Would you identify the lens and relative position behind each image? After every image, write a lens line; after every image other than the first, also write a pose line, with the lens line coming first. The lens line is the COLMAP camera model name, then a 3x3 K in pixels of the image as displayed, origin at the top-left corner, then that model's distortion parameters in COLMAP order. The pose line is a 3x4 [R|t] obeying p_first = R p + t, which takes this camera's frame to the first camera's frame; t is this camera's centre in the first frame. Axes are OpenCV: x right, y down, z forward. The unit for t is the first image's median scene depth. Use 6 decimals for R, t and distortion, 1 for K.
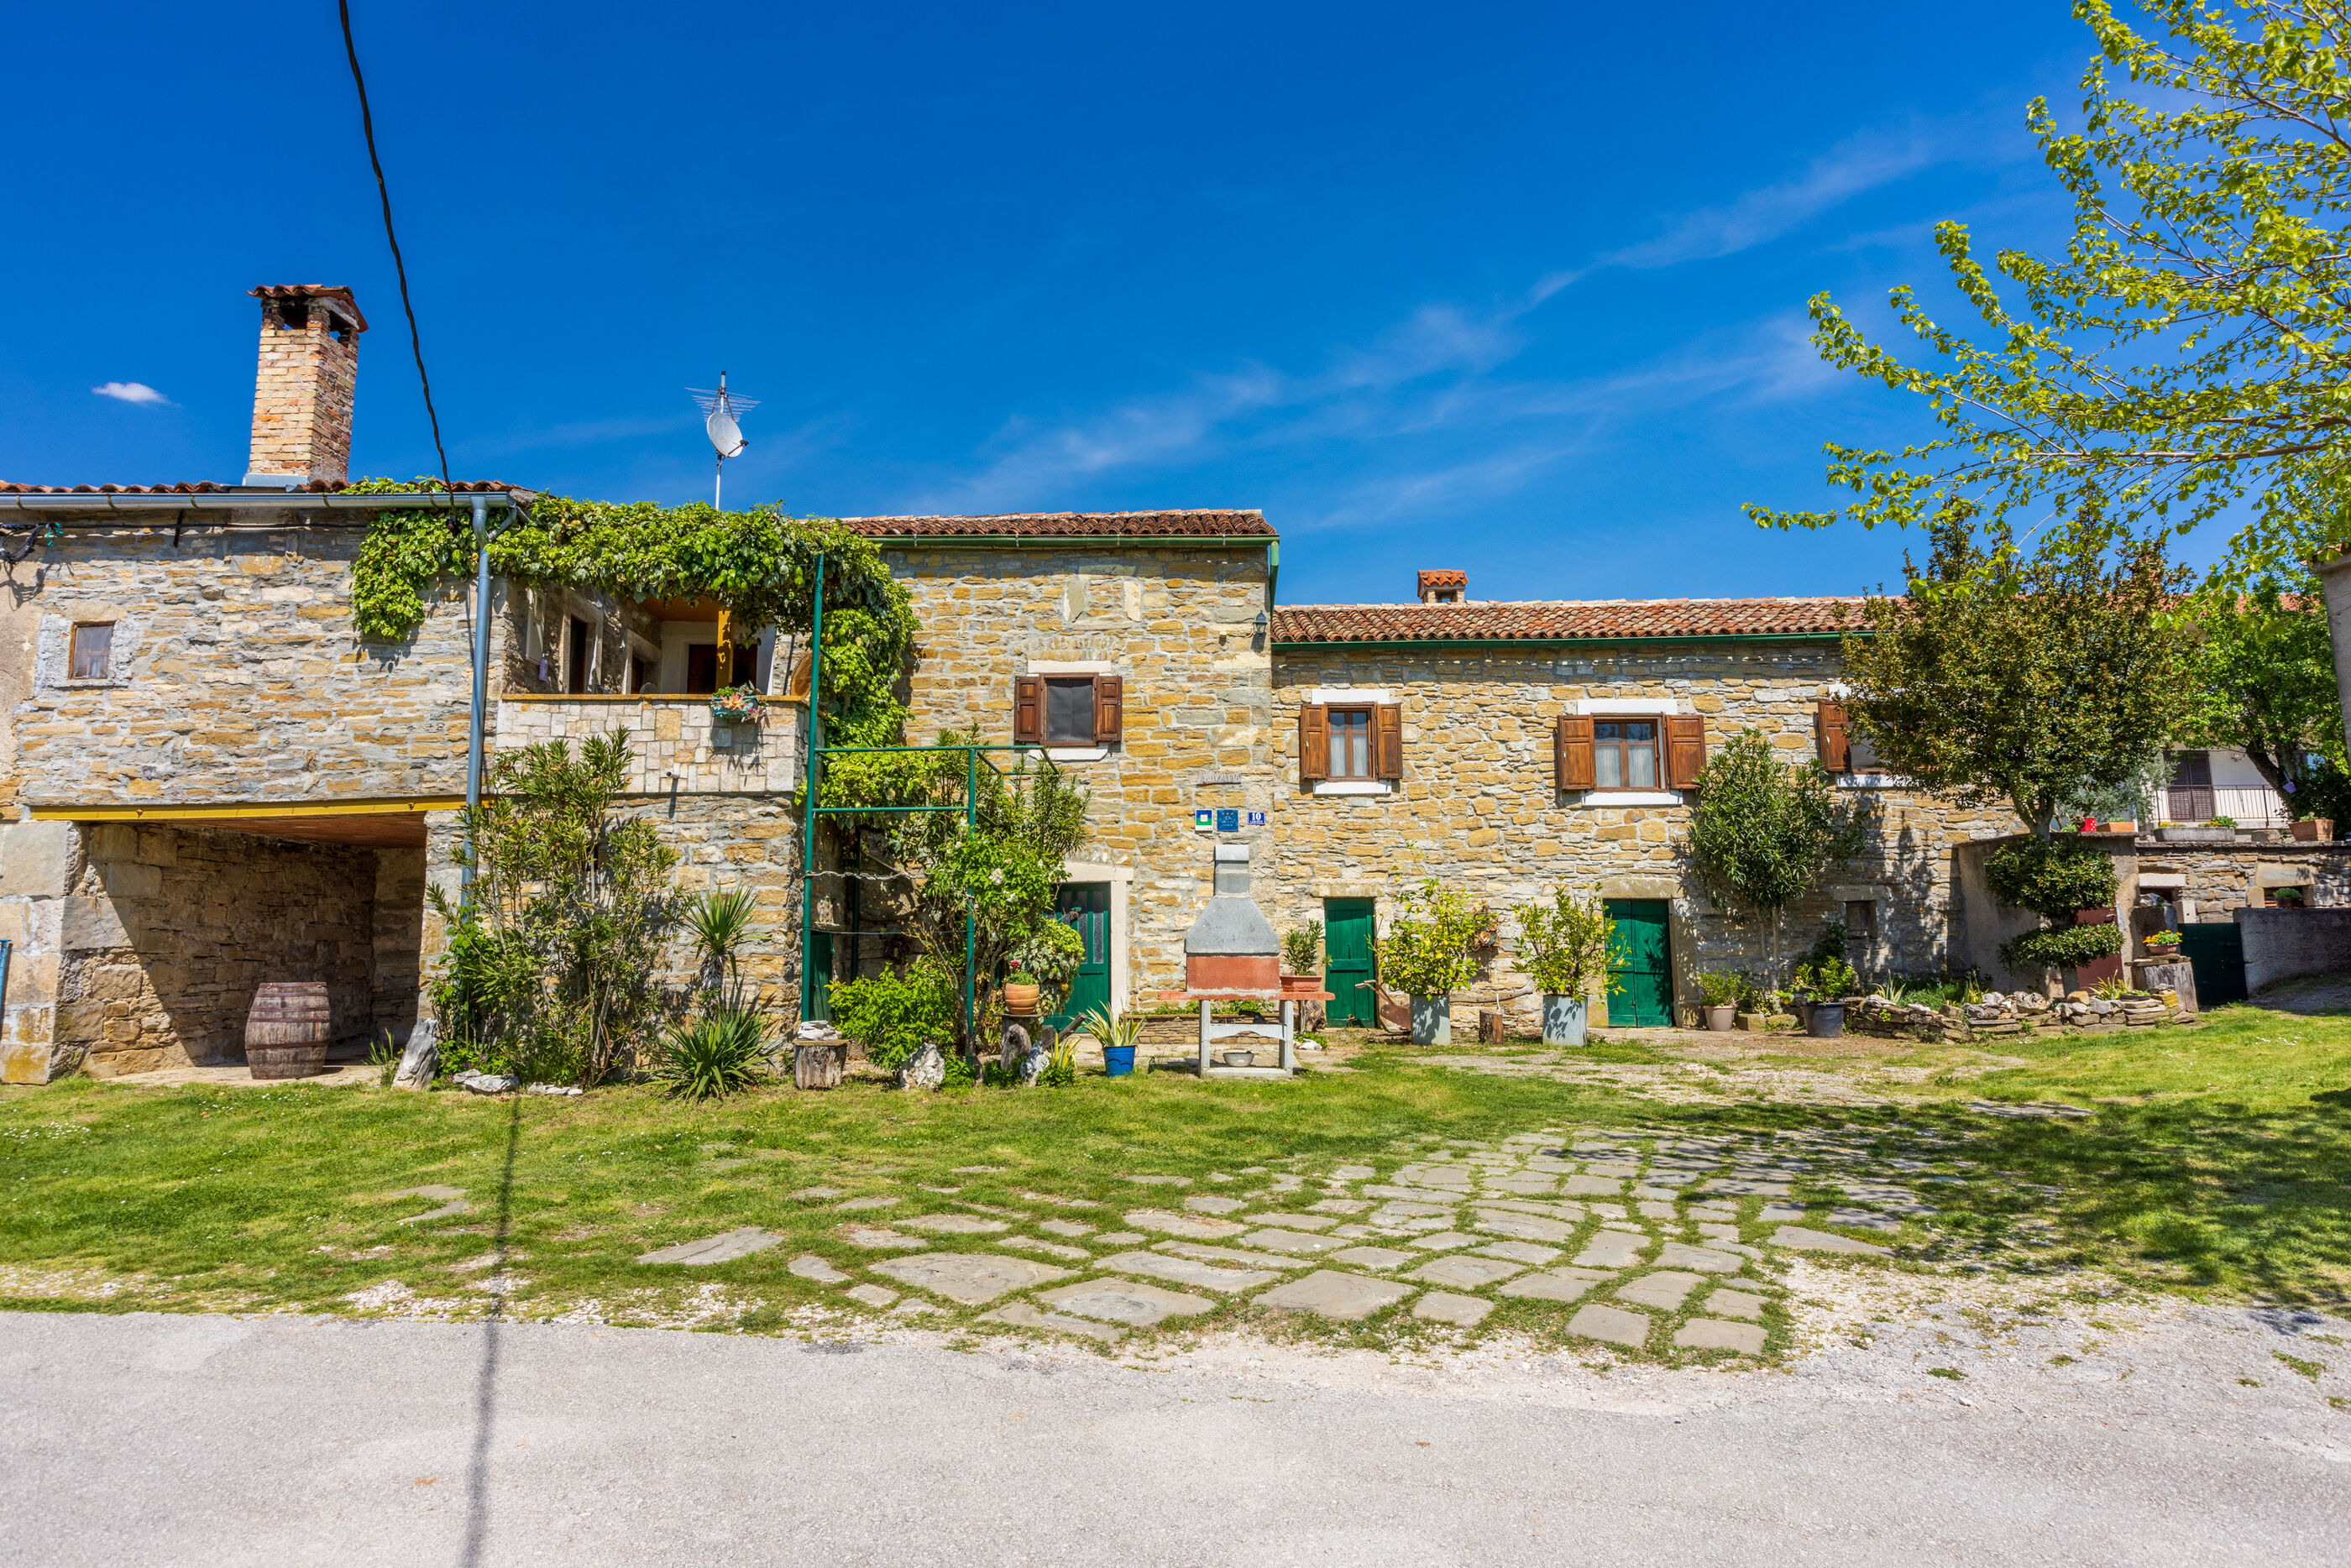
lens RADIAL K [[1320.9, 0, 1177.6], [0, 1320.9, 768.7], [0, 0, 1]] dist [-0.000023, 0.002073]
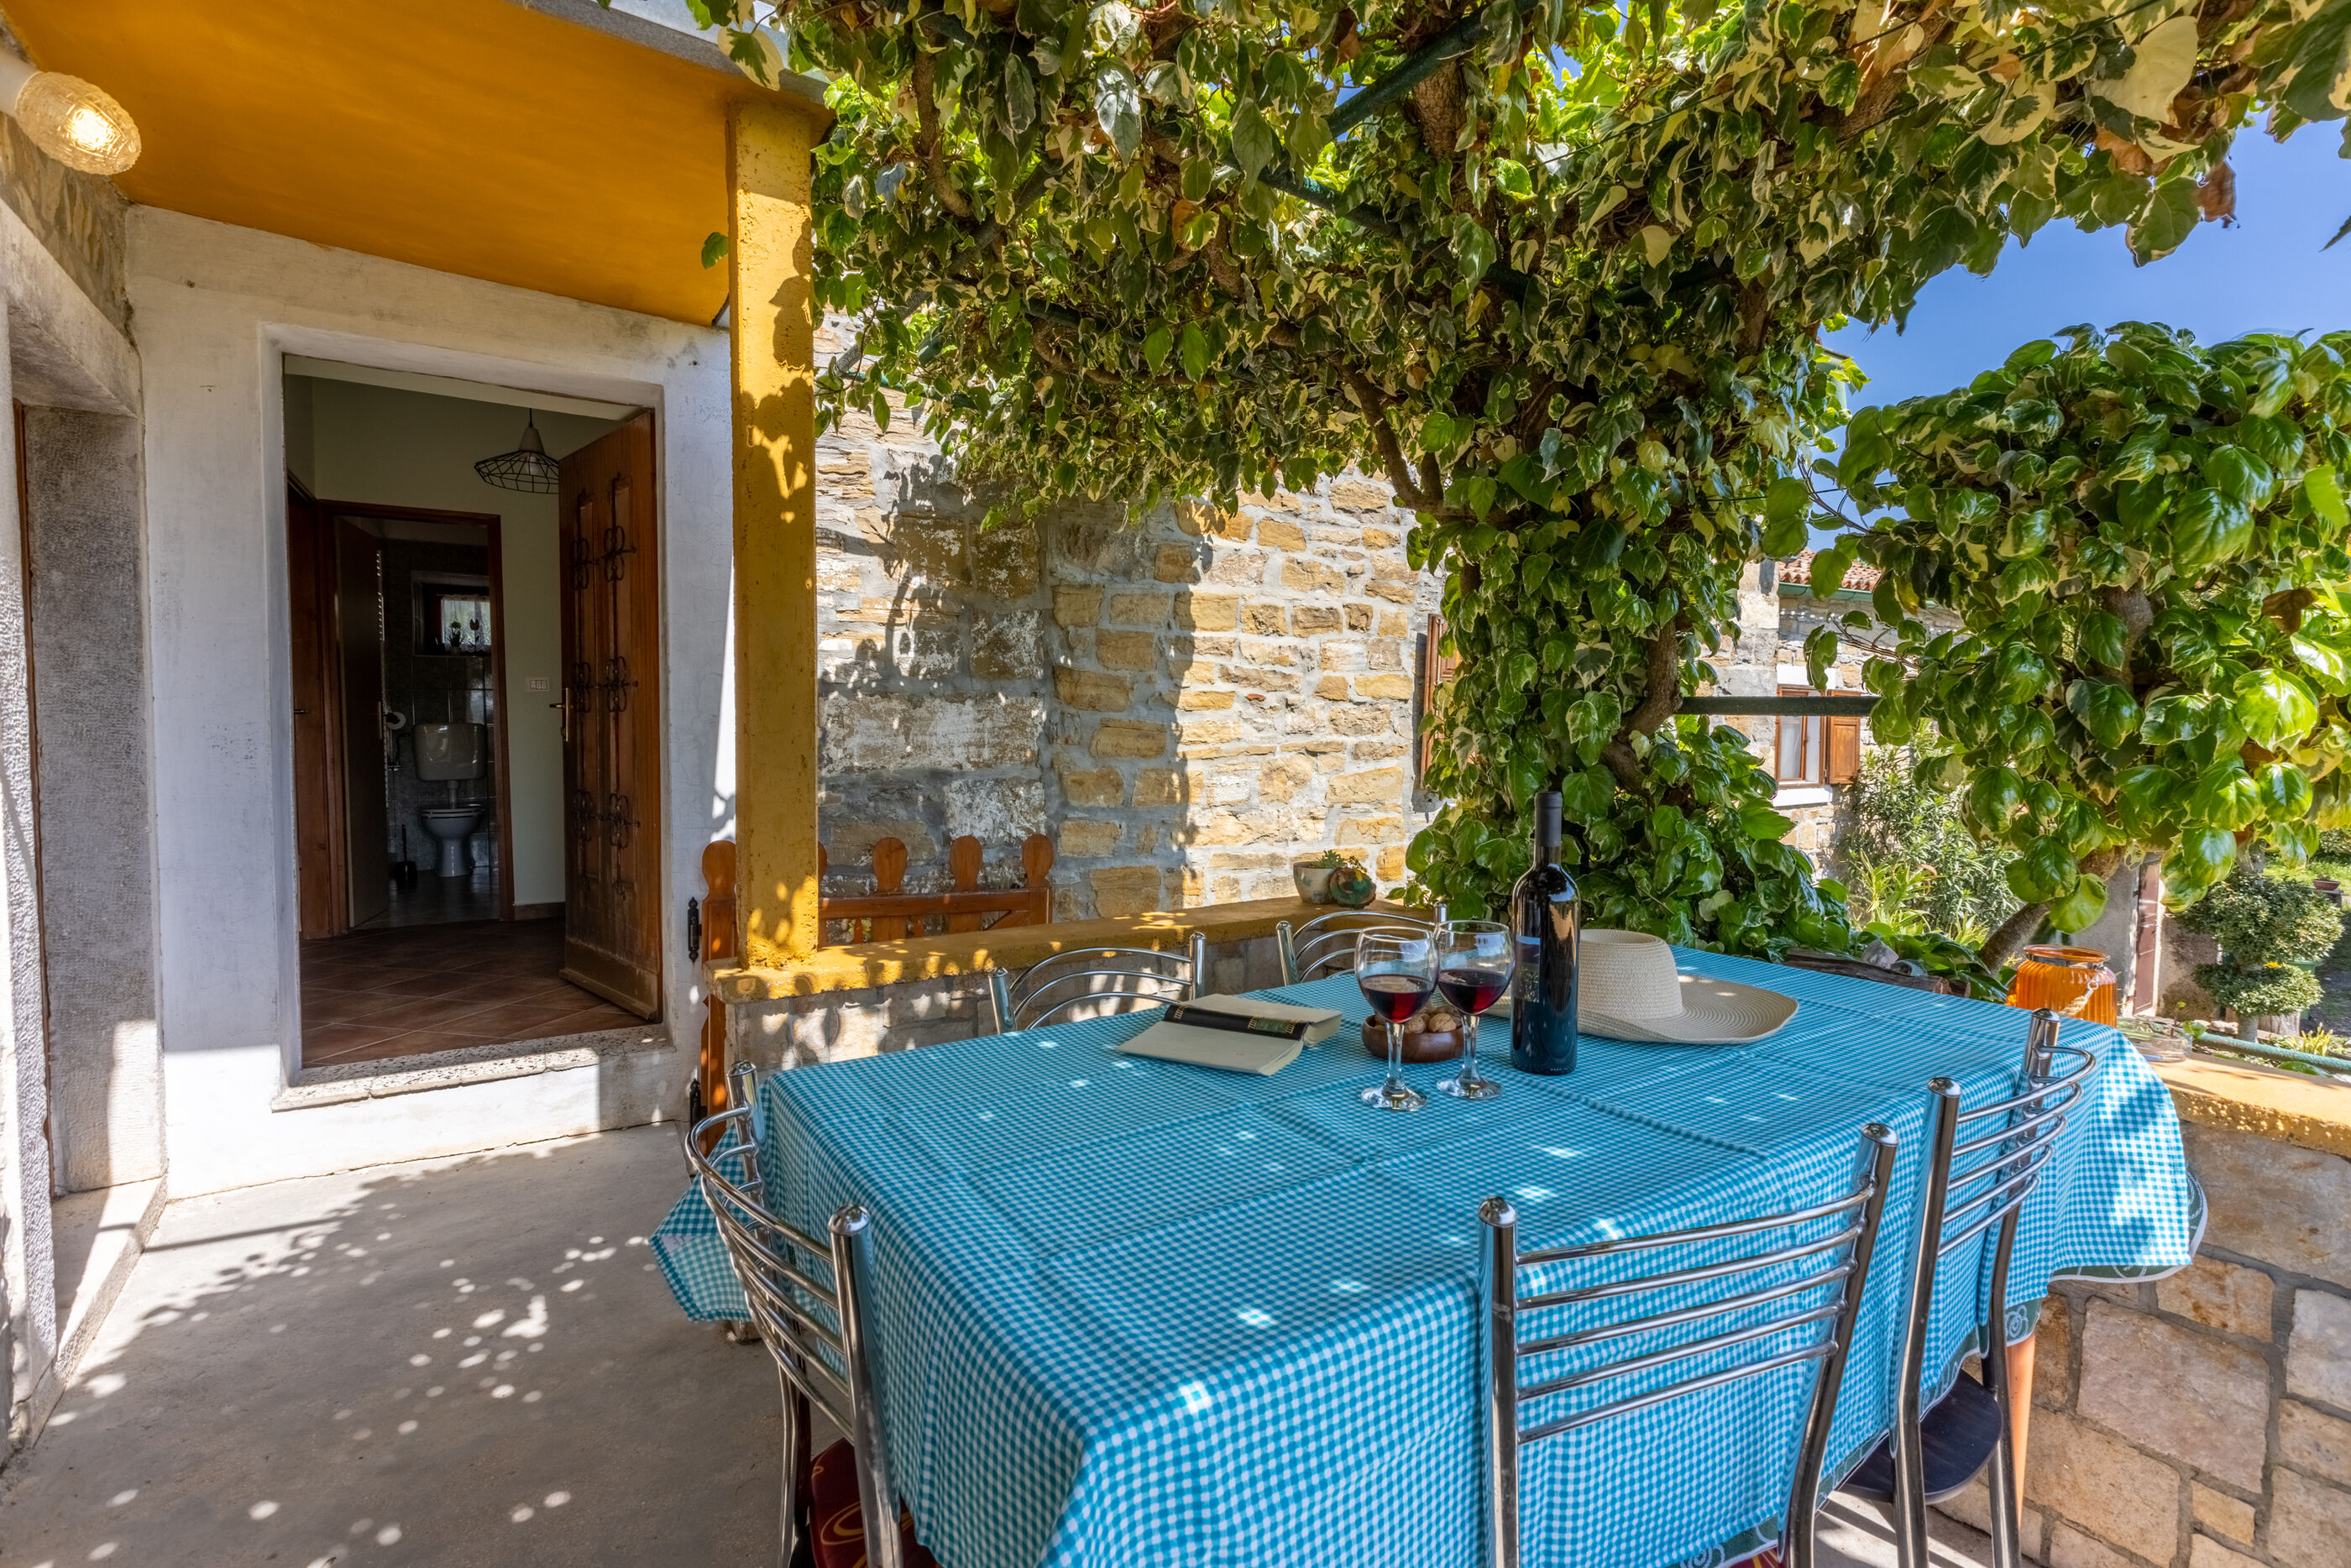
lens RADIAL K [[1095.0, 0, 1178.3], [0, 1095.0, 782.6], [0, 0, 1]] dist [0.011257, -0.000038]
pose [[0.841494, -0.015226, 0.540052, -0.340875], [-0.084116, 0.983721, 0.158801, -0.063527], [-0.533678, -0.179057, 0.826515, 0.740887]]
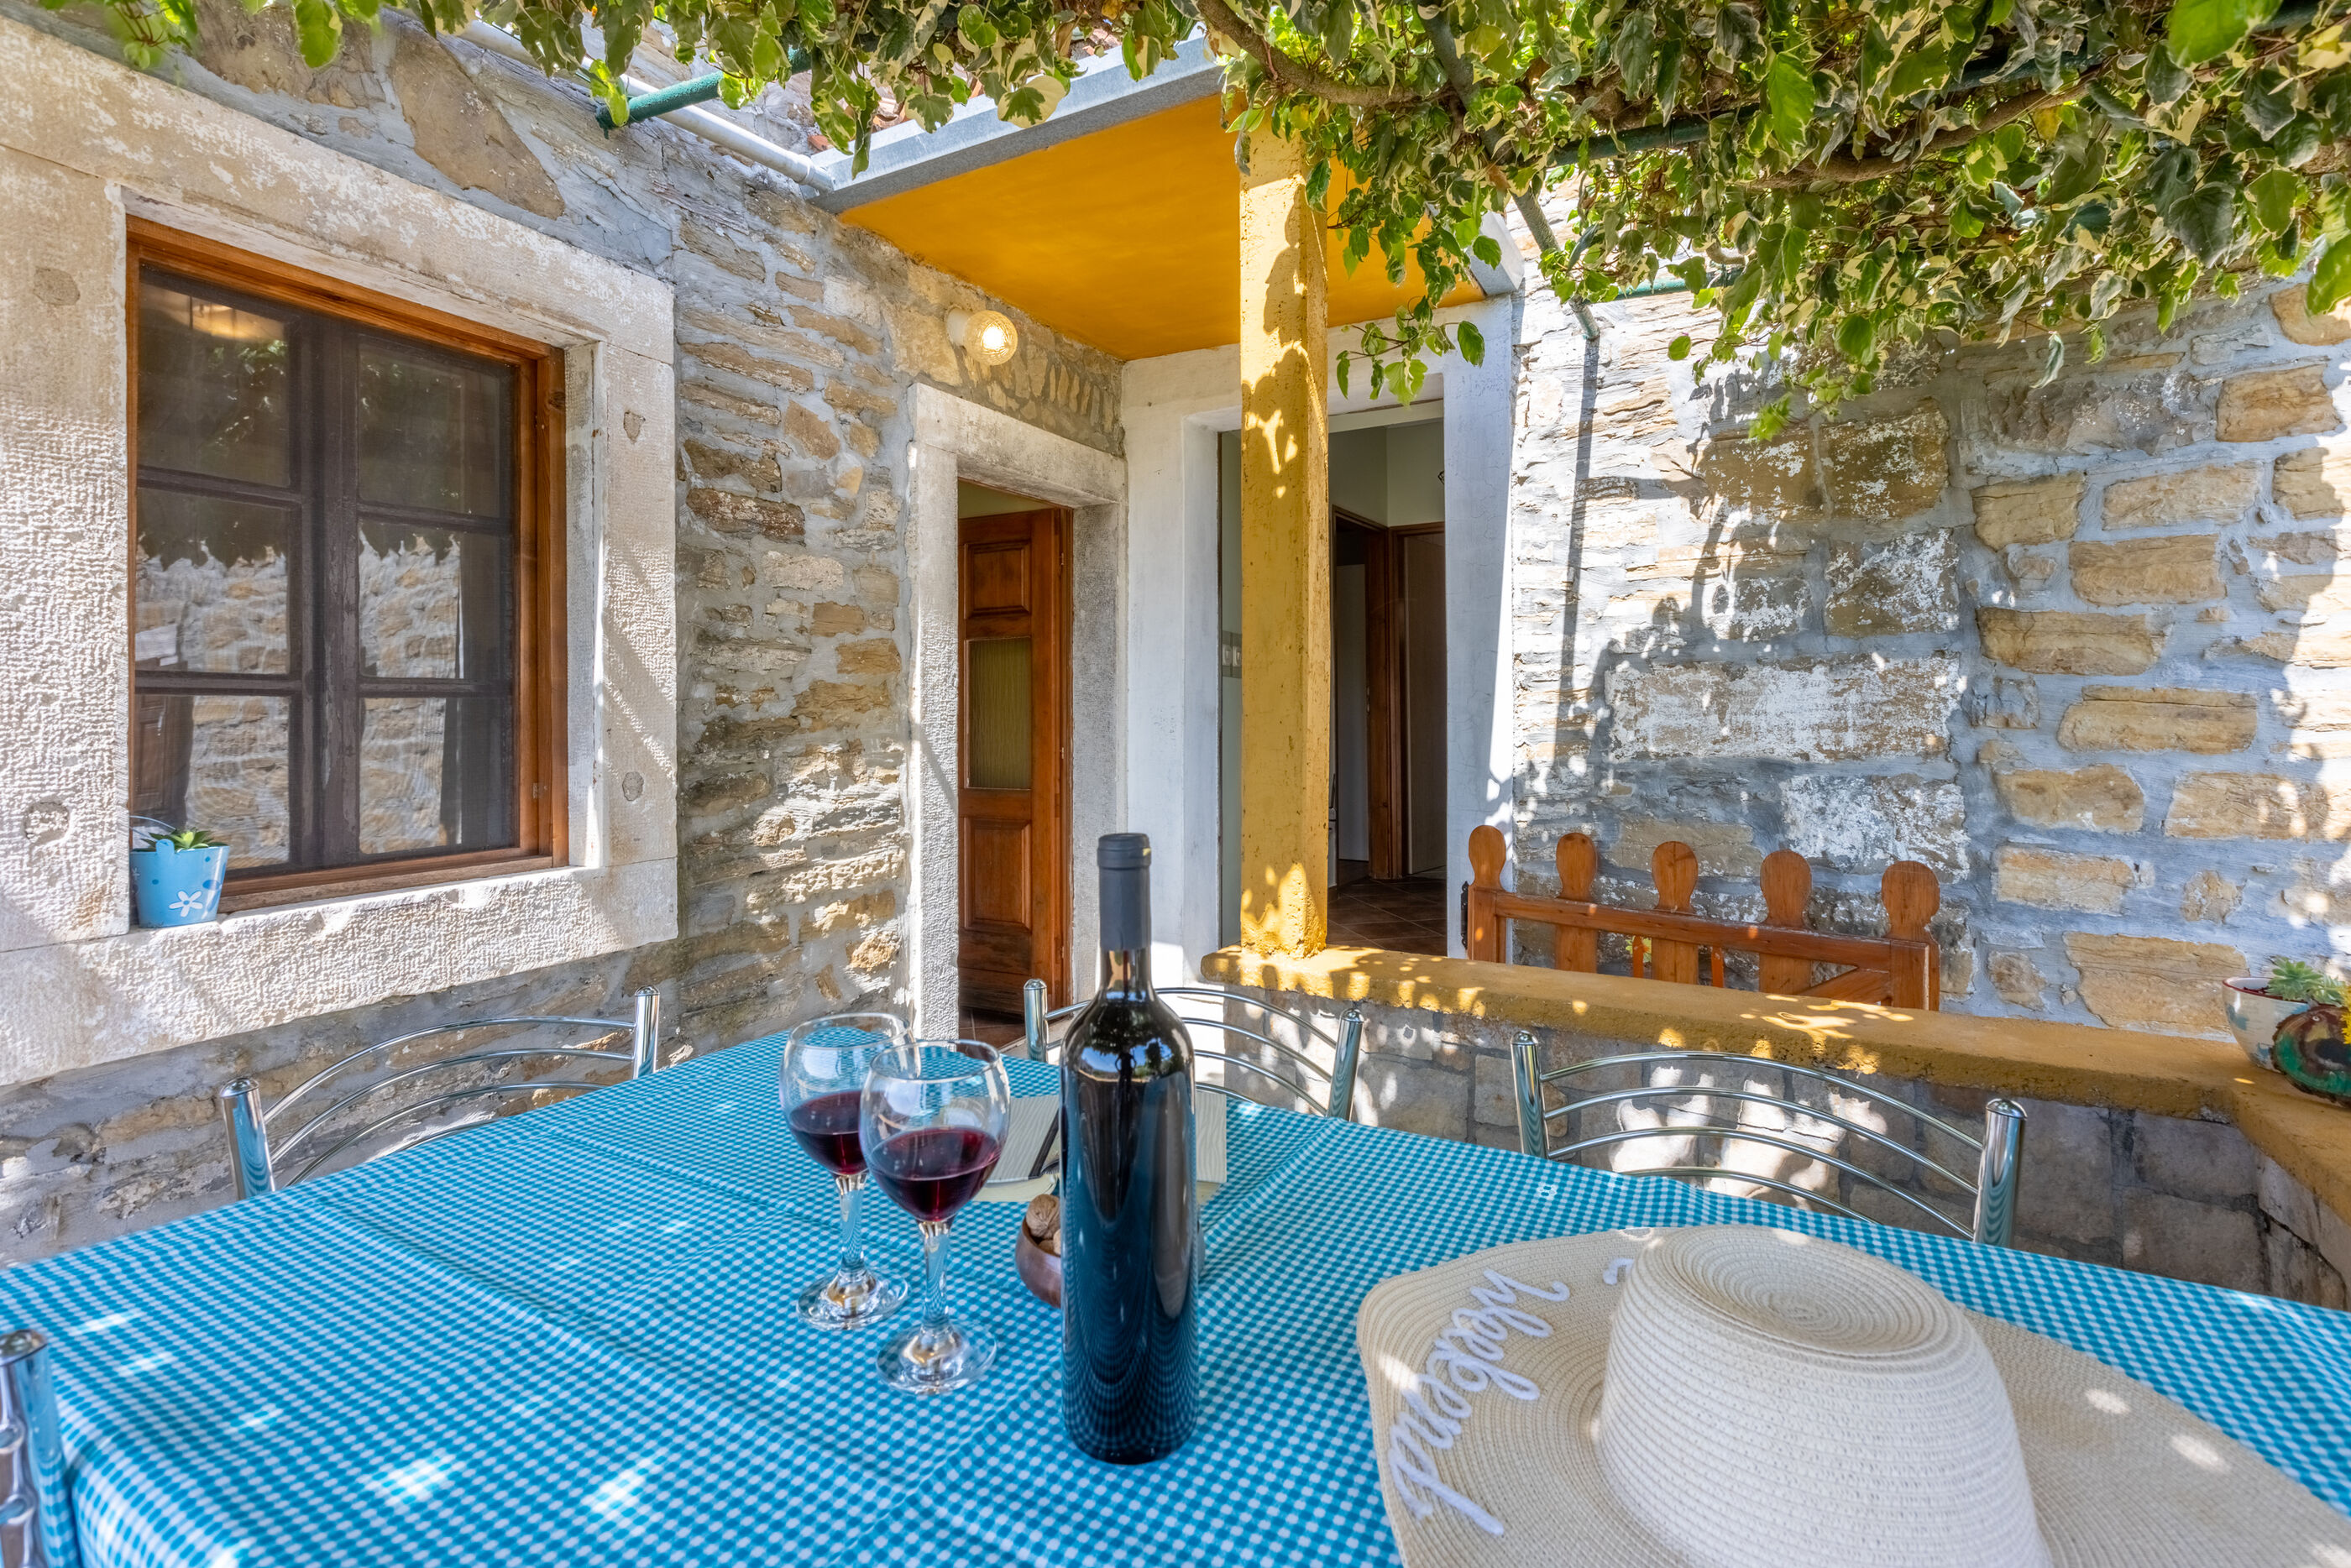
lens RADIAL K [[1080.6, 0, 1118.5], [0, 1080.6, 699.7], [0, 0, 1]] dist [0.003605, 0.000288]
pose [[0.853565, -0.000809, -0.520987, -0.258983], [0.069726, 0.991180, 0.112697, -0.061558], [0.516300, -0.132520, 0.846092, 0.760086]]
